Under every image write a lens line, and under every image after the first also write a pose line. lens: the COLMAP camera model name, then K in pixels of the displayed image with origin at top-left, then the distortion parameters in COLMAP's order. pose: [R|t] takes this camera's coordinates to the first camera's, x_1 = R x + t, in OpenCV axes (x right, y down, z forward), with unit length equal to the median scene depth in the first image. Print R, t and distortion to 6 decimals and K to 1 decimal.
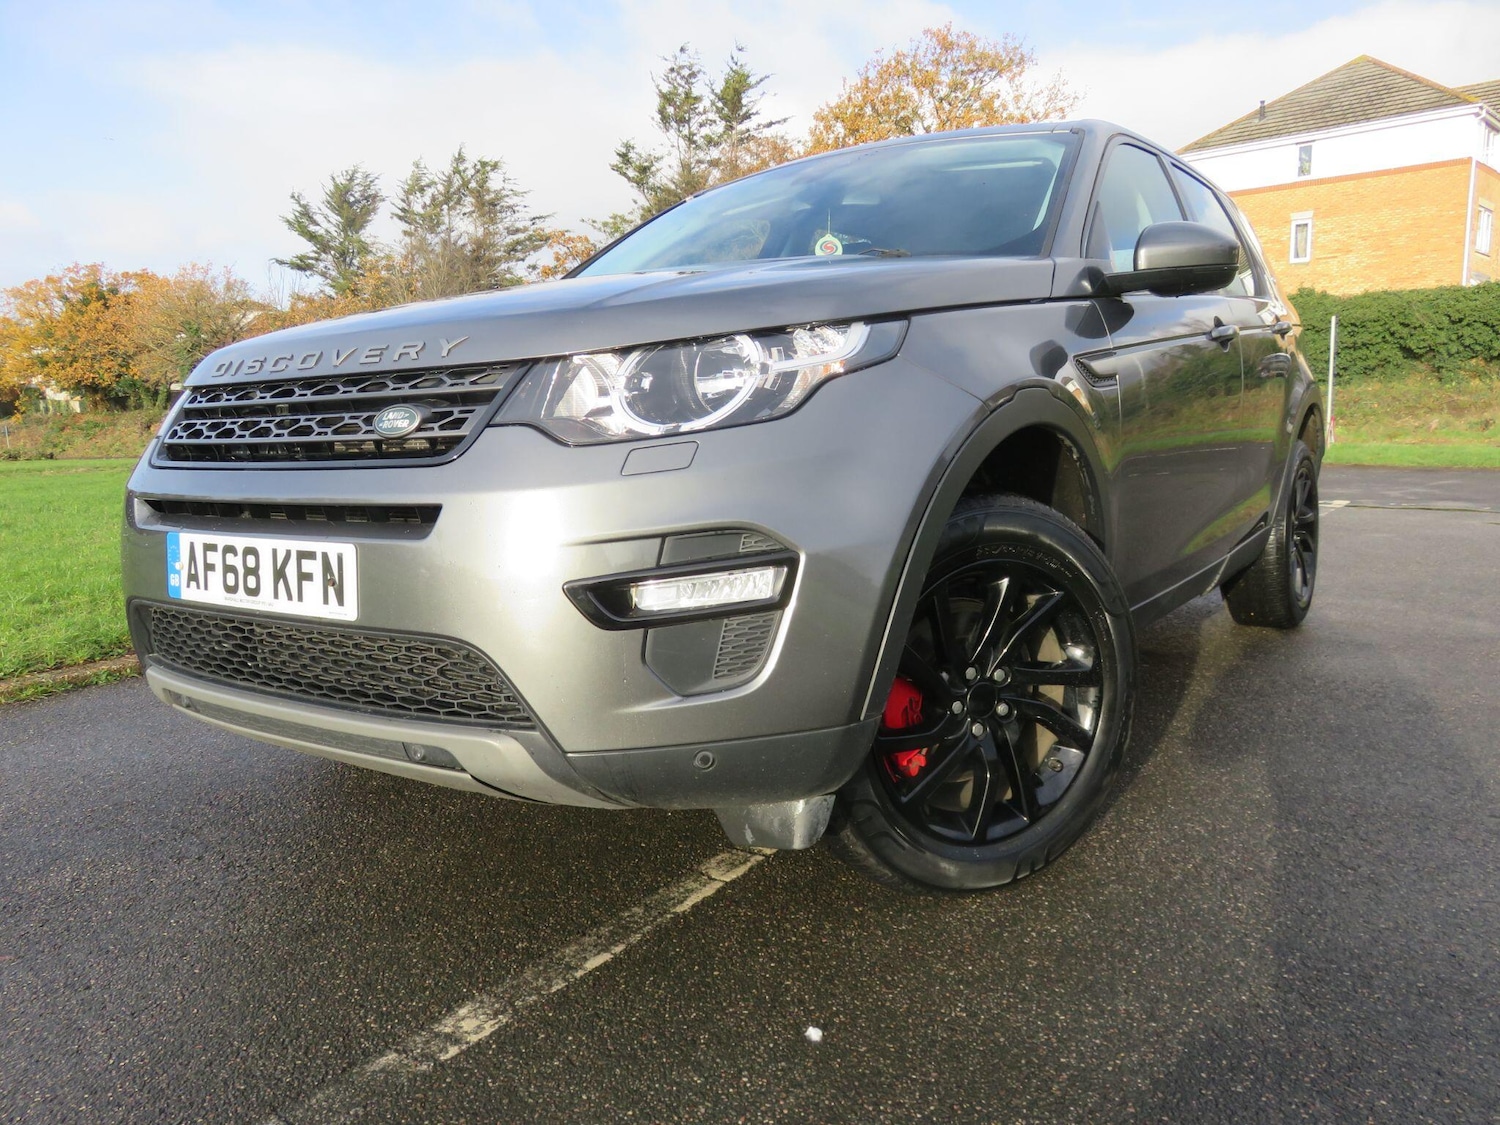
lens RADIAL K [[1122.4, 0, 756.7], [0, 1122.4, 574.6], [0, 0, 1]] dist [-0.010478, 0.008962]
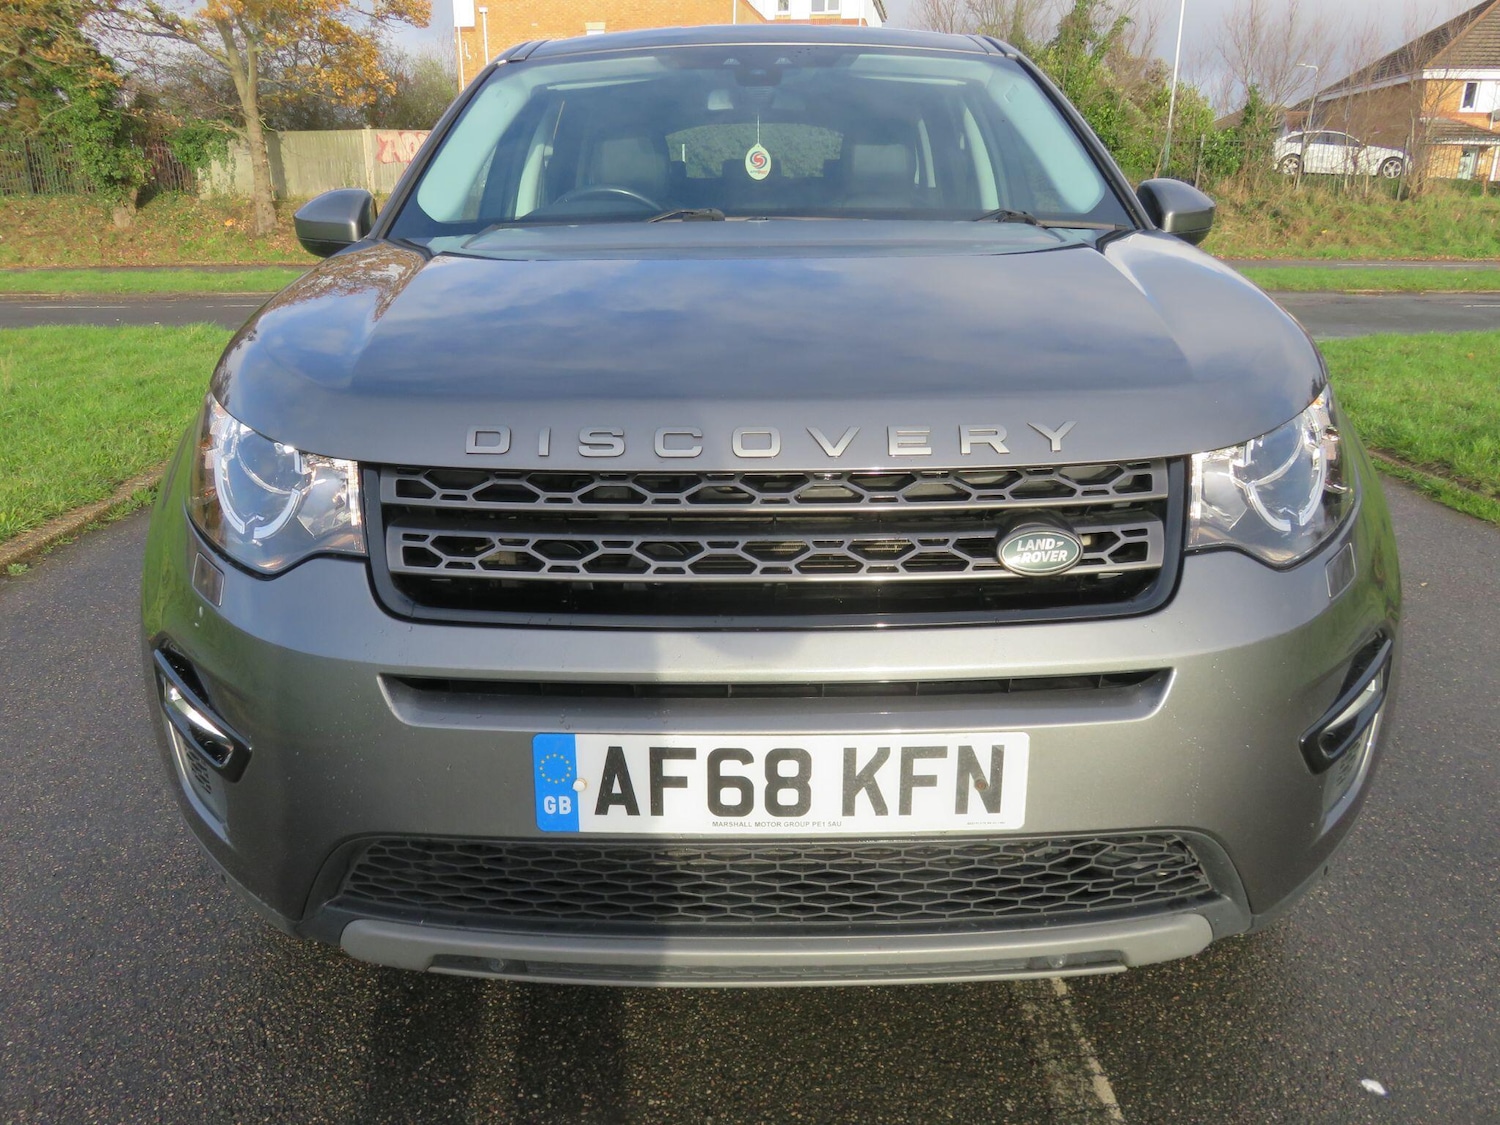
lens RADIAL K [[1122.4, 0, 743.8], [0, 1122.4, 564.5], [0, 0, 1]] dist [-0.010478, 0.008962]
pose [[0.822985, -0.152476, 0.547217, -0.775749], [0.061375, 0.981532, 0.181188, -0.240456], [-0.564738, -0.115529, 0.817144, 0.454665]]
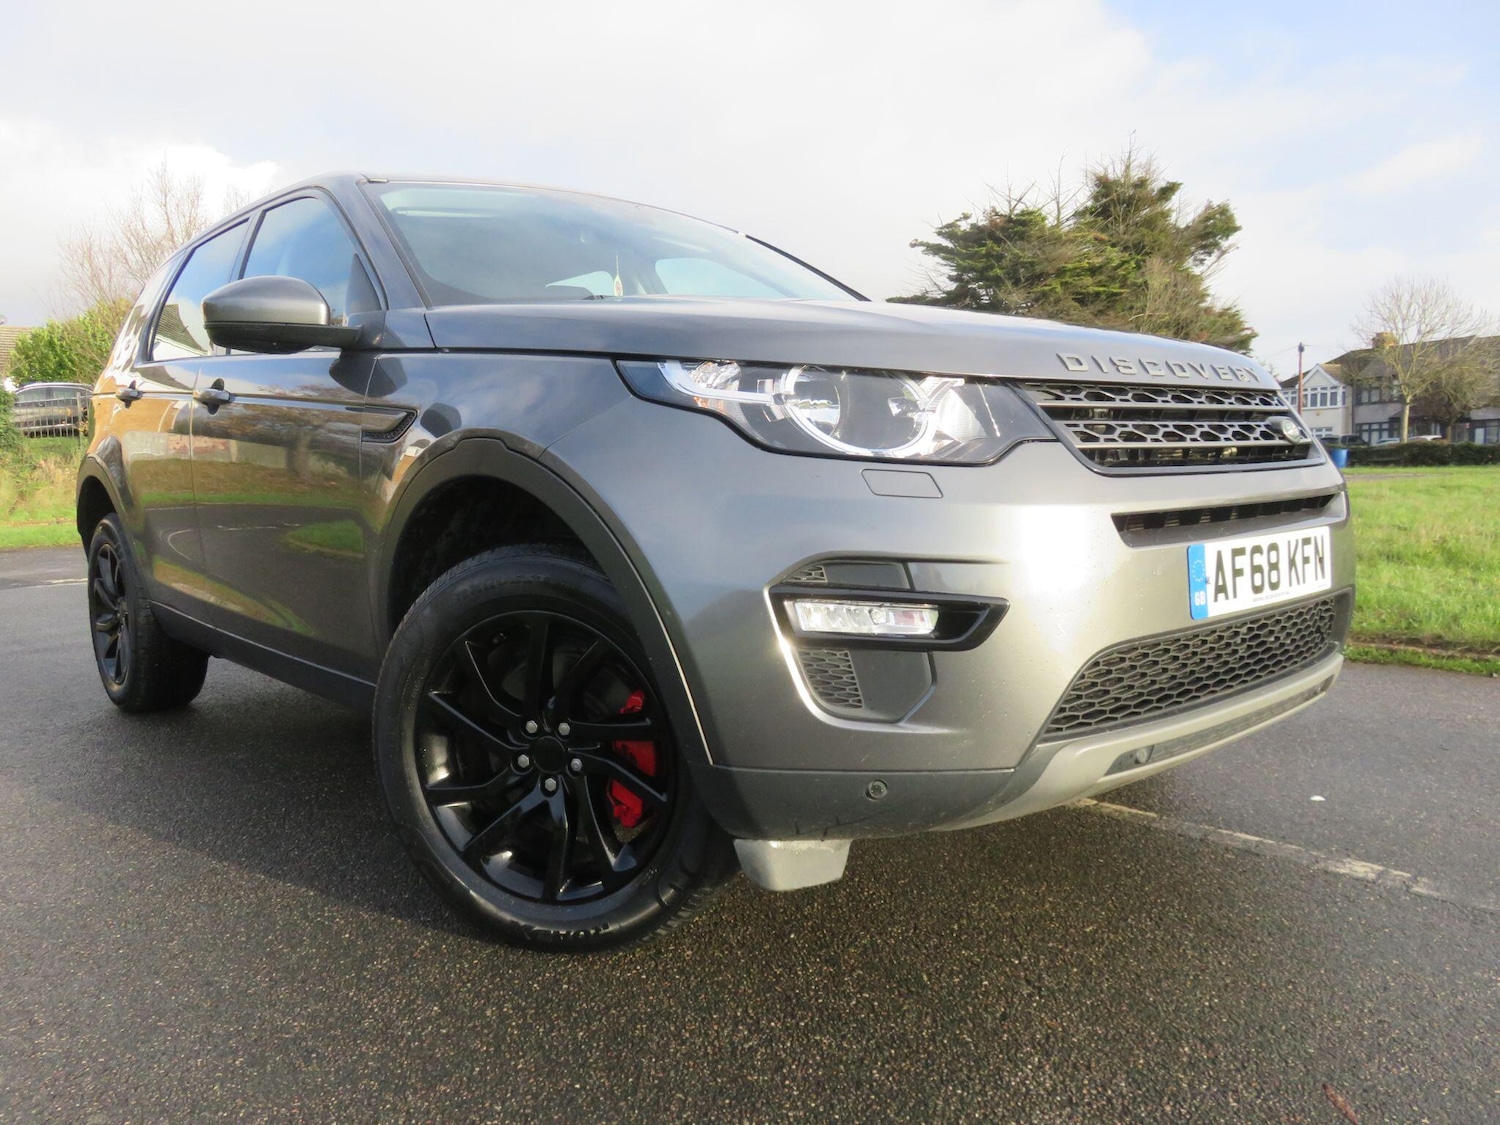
lens RADIAL K [[1122.4, 0, 738.7], [0, 1122.4, 567.3], [0, 0, 1]] dist [-0.010478, 0.008962]
pose [[0.245102, -0.070038, 0.966964, -1.498546], [0.151483, 0.987904, 0.033157, -0.106155], [-0.957590, 0.138351, 0.252747, 1.148070]]
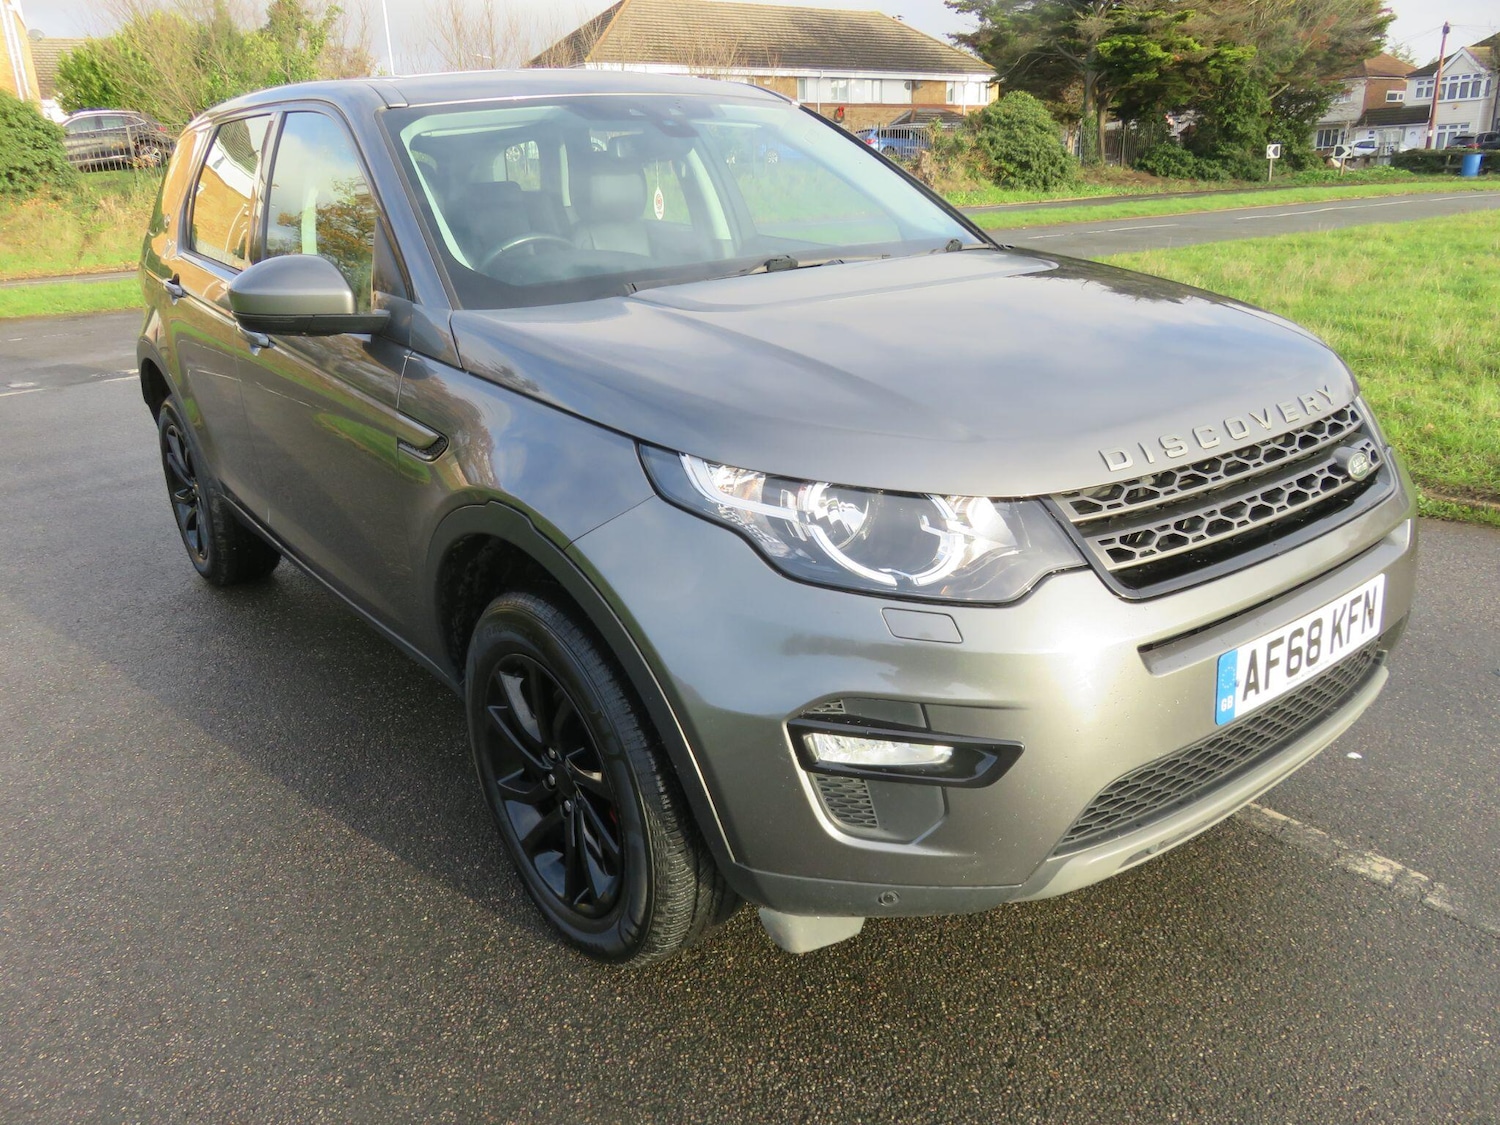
lens RADIAL K [[1122.4, 0, 735.8], [0, 1122.4, 566.1], [0, 0, 1]] dist [-0.010478, 0.008962]
pose [[0.306718, -0.305382, 0.901480, -1.436791], [0.164577, 0.949881, 0.265783, -0.405005], [-0.937464, 0.066843, 0.341605, 1.082546]]
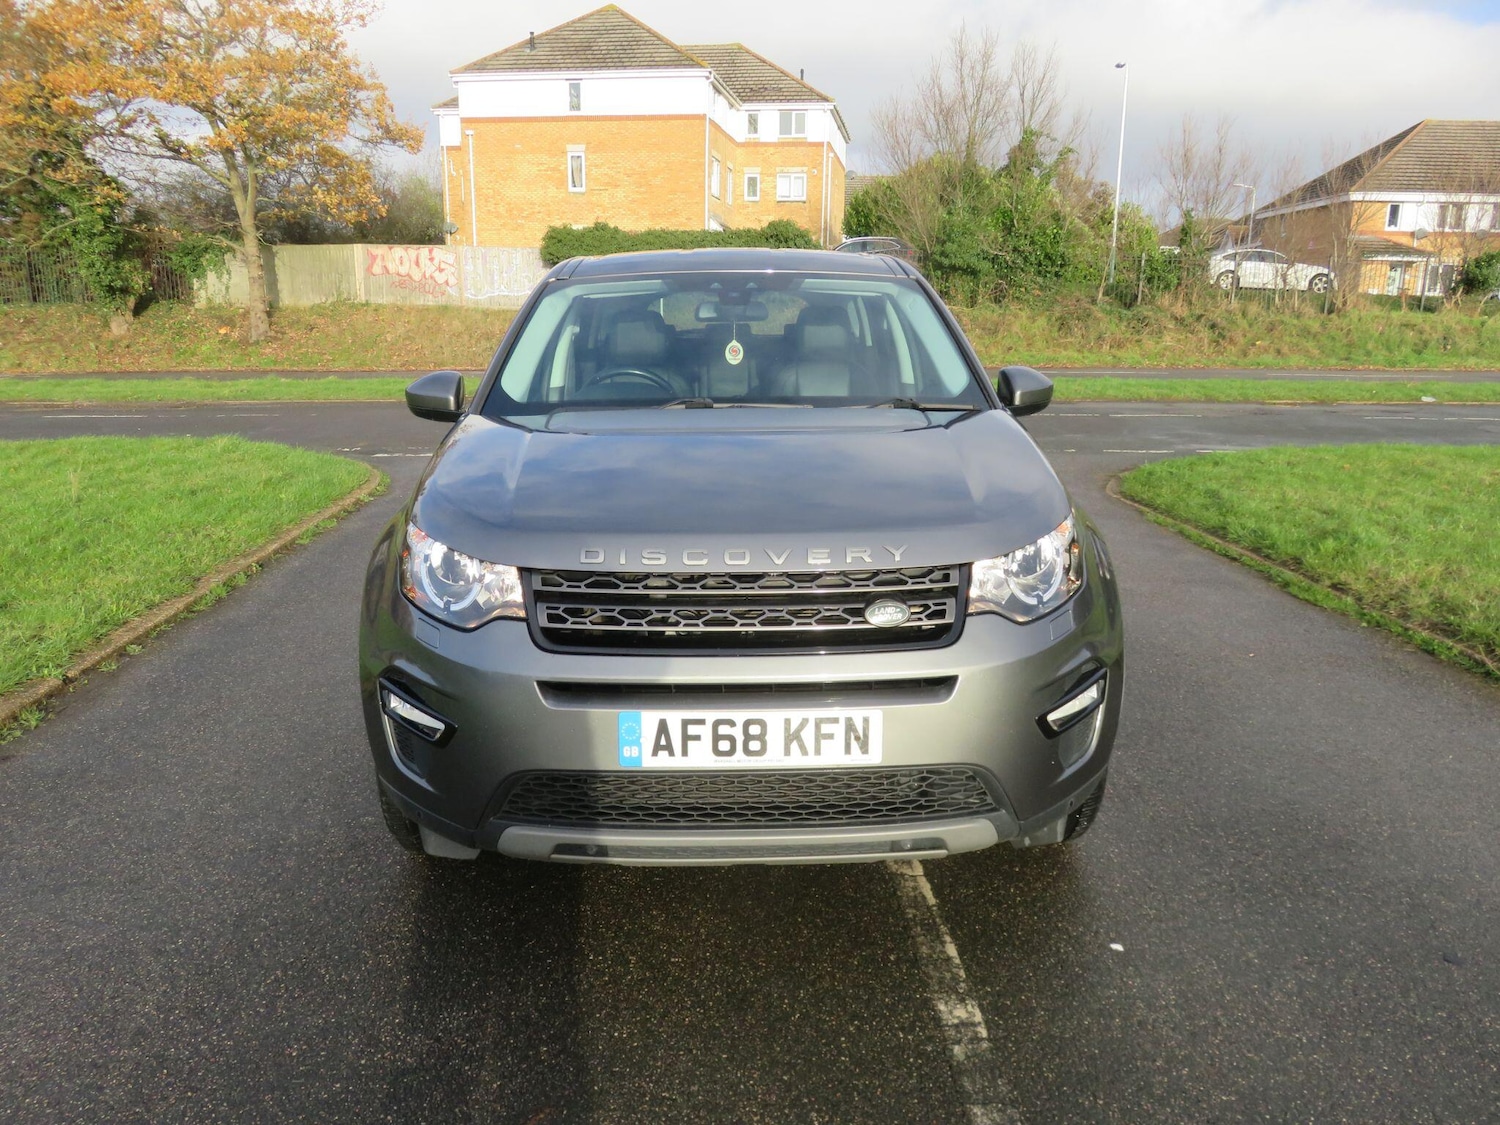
lens RADIAL K [[1122.4, 0, 749.7], [0, 1122.4, 564.4], [0, 0, 1]] dist [-0.010478, 0.008962]
pose [[0.805628, -0.107716, 0.582547, -1.105835], [0.060916, 0.993181, 0.099400, -0.304342], [-0.589282, -0.044593, 0.806696, -0.005558]]
